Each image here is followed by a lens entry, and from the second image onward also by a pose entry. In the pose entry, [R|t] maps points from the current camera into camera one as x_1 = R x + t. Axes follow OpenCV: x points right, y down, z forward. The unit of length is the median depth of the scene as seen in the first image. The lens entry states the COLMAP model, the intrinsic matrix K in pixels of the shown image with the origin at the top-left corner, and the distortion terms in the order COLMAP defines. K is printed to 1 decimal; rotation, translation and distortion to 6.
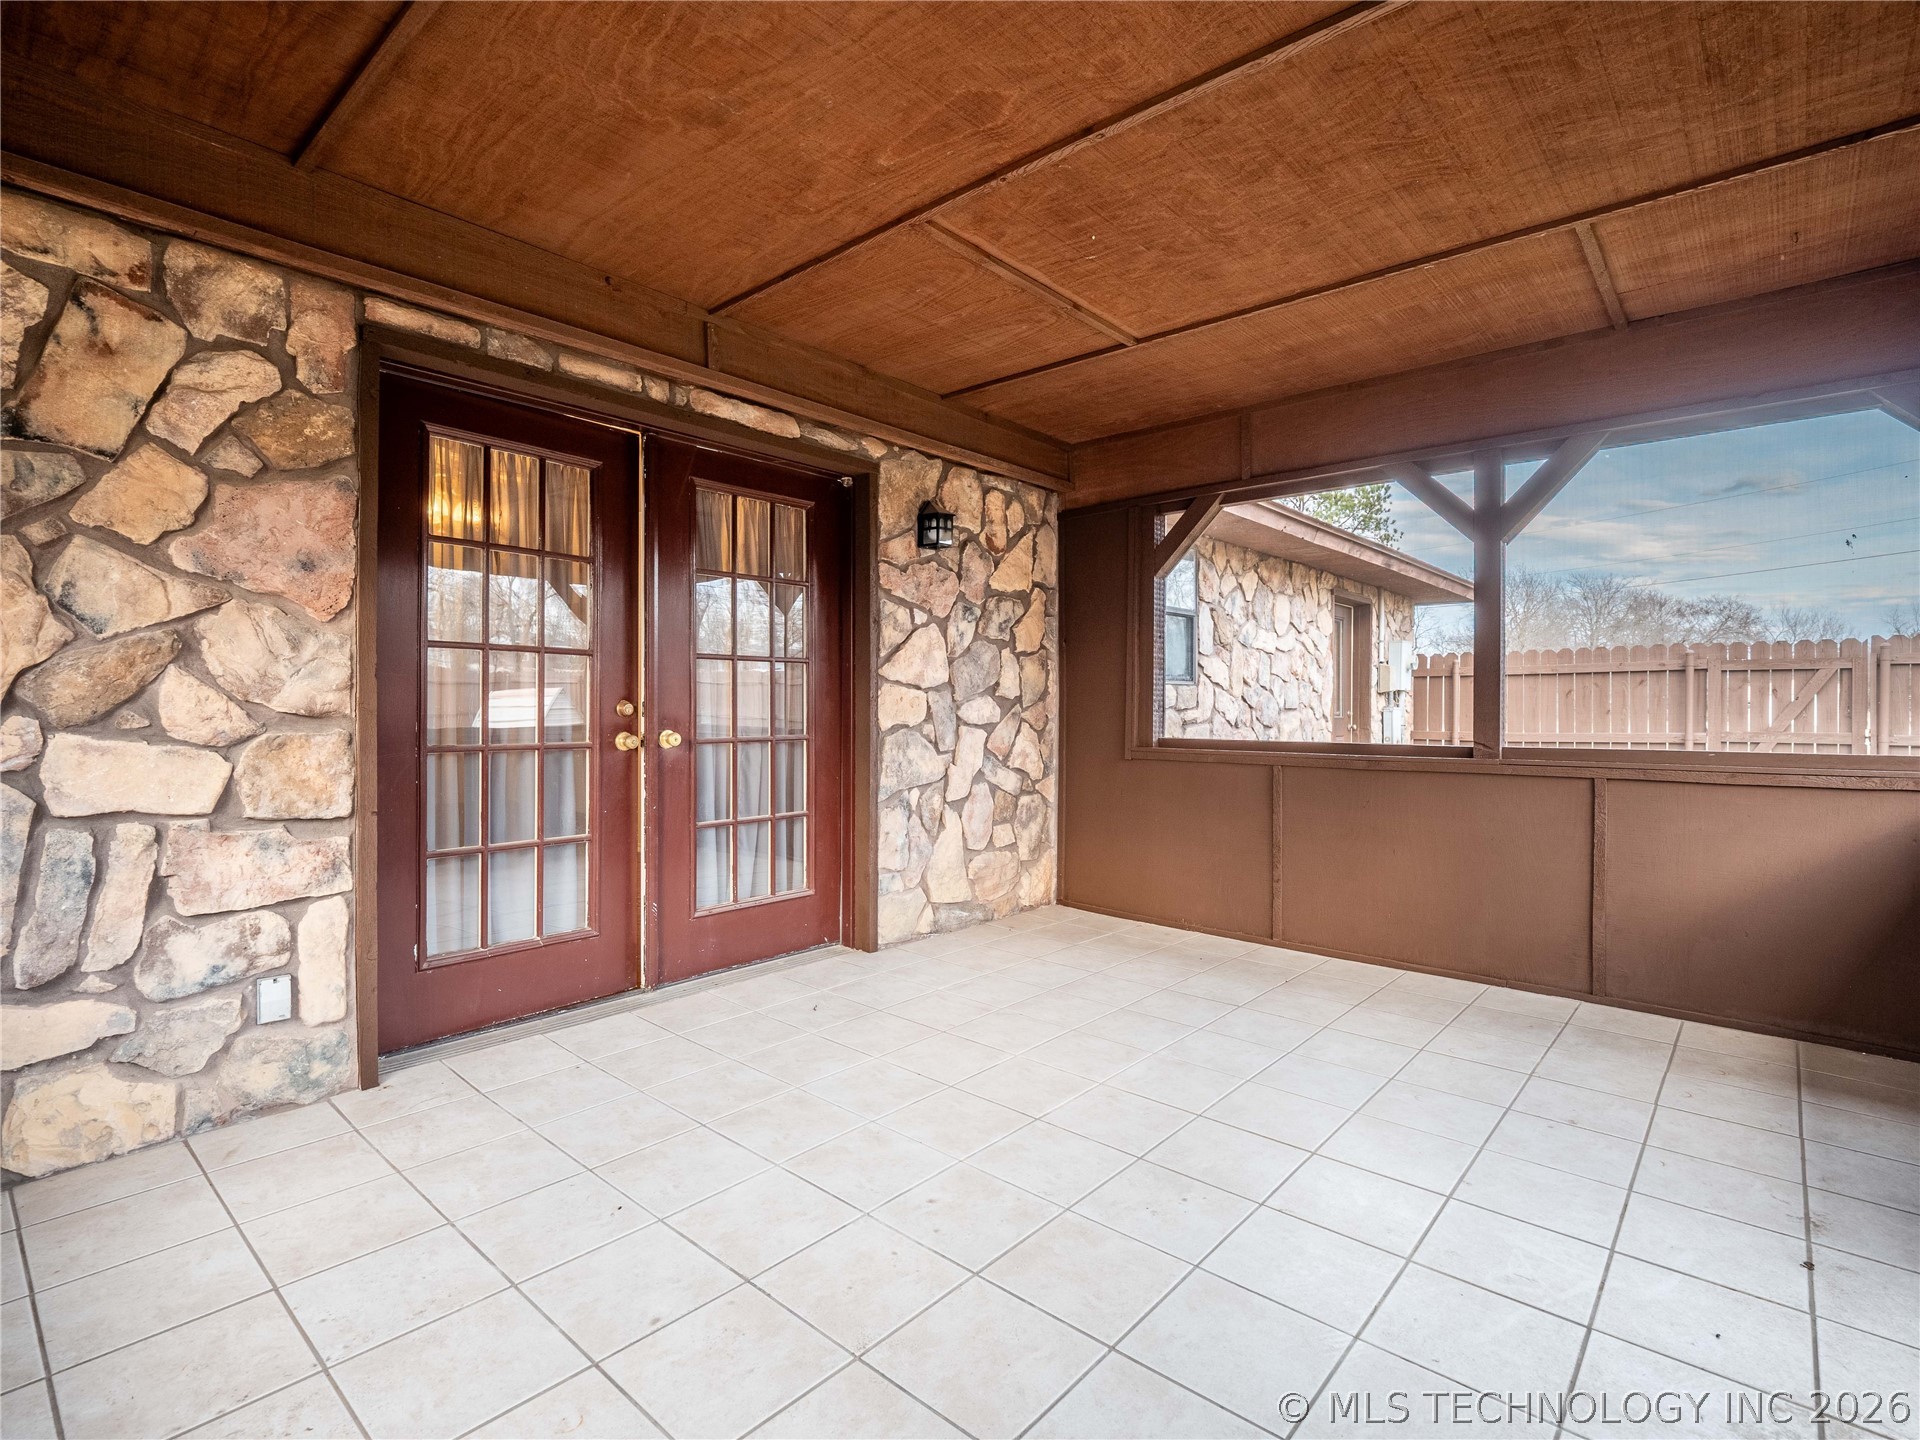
lens RADIAL K [[939.0, 0, 957.0], [0, 939.0, 713.4], [0, 0, 1]] dist [-0.013823, -0.000982]
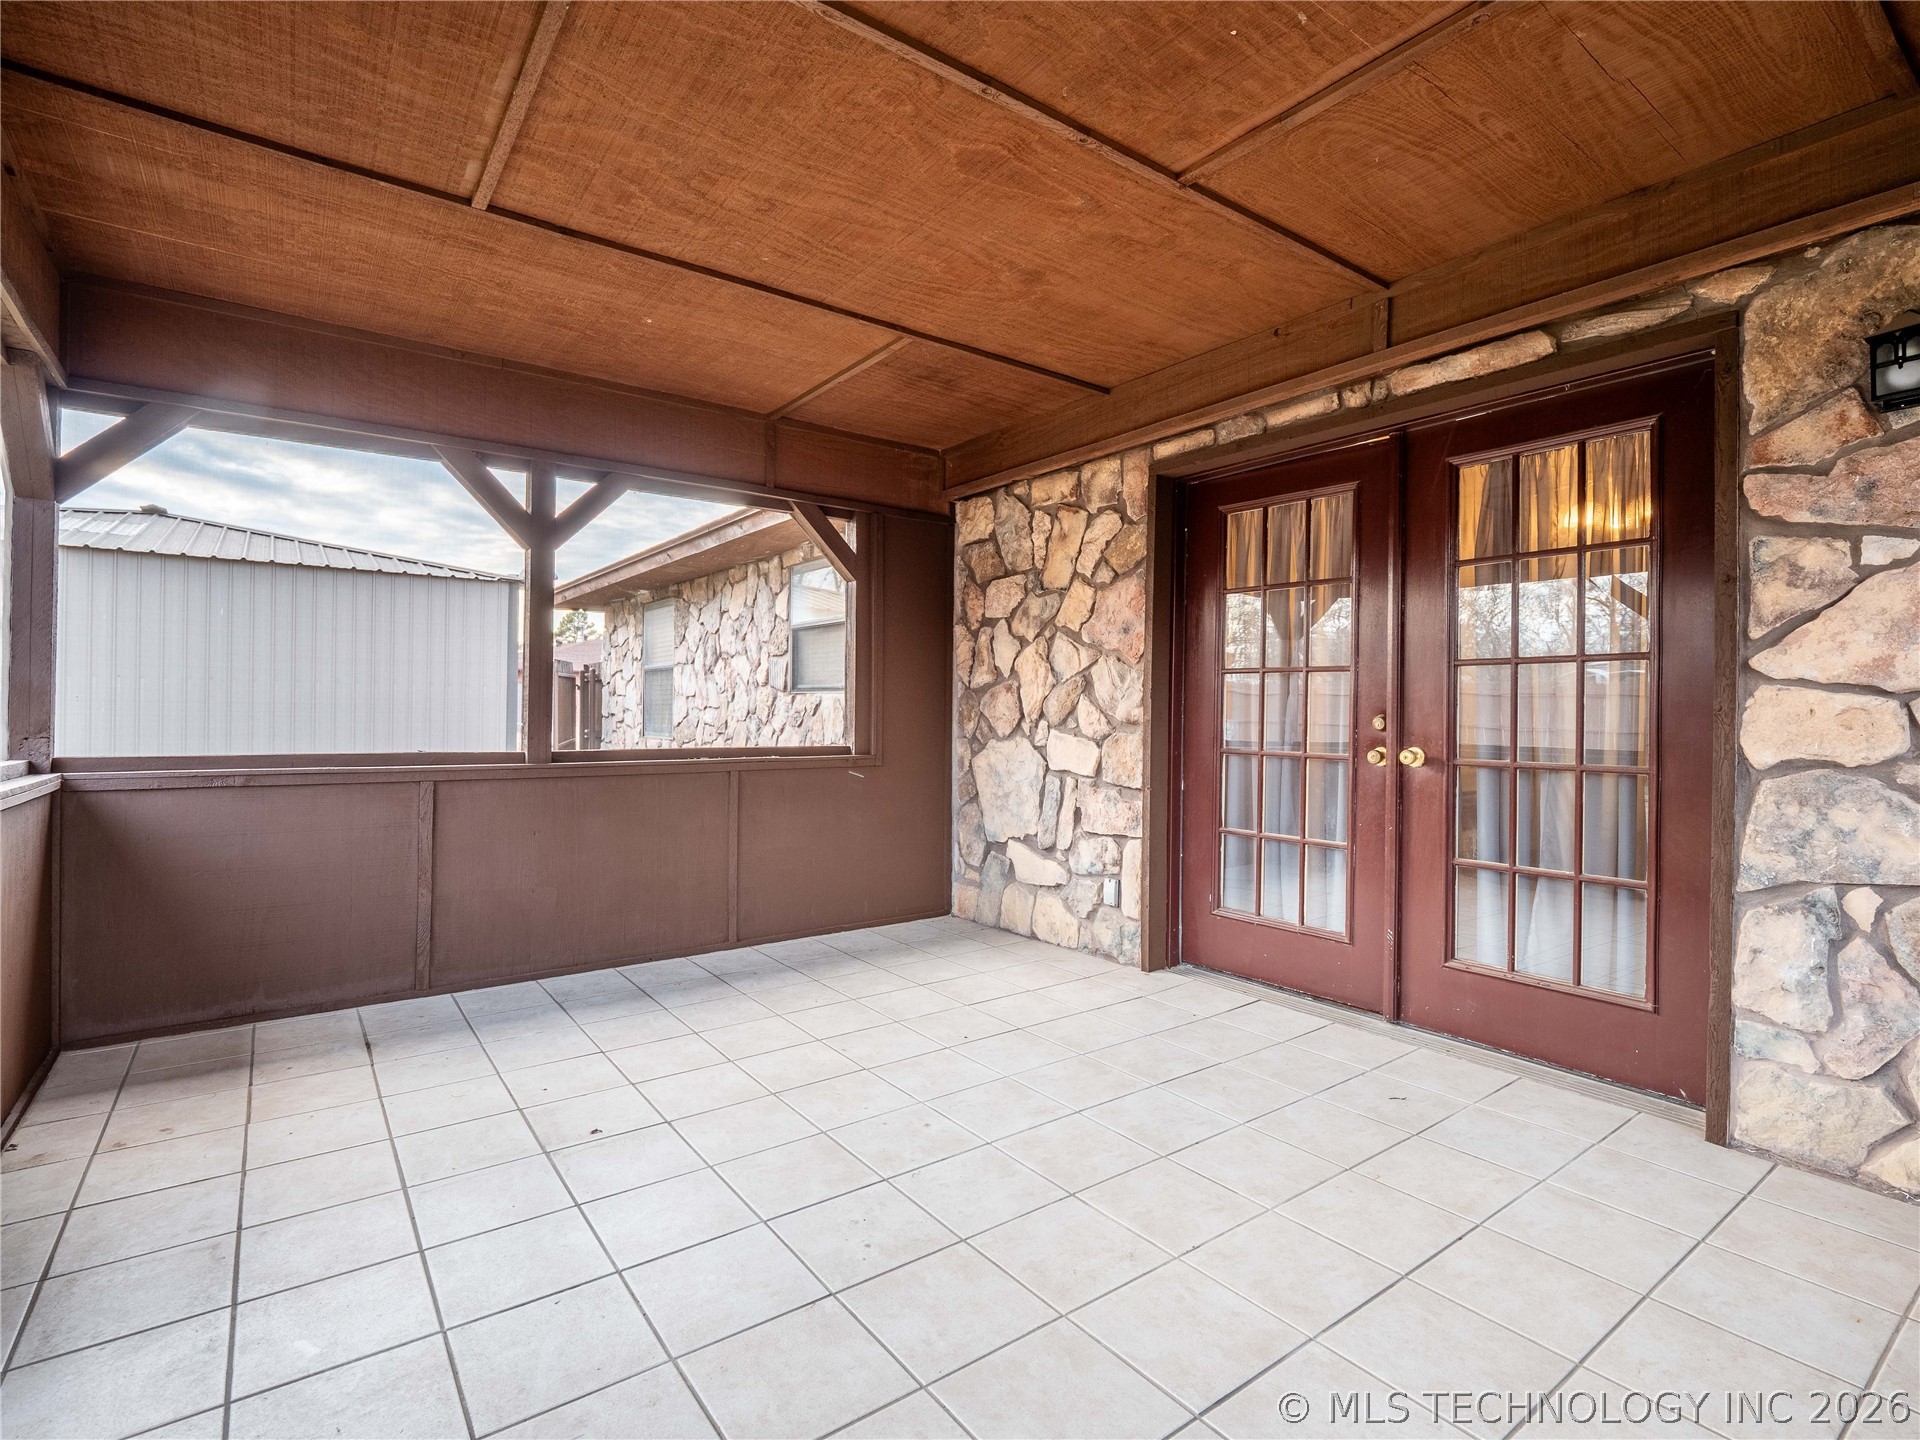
lens RADIAL K [[939.0, 0, 959.9], [0, 939.0, 713.8], [0, 0, 1]] dist [-0.013823, -0.000982]
pose [[-0.221712, -0.003002, -0.975108, 0.925909], [-0.019470, 0.999810, 0.001349, -0.009894], [0.974918, 0.019284, -0.221728, 1.051035]]
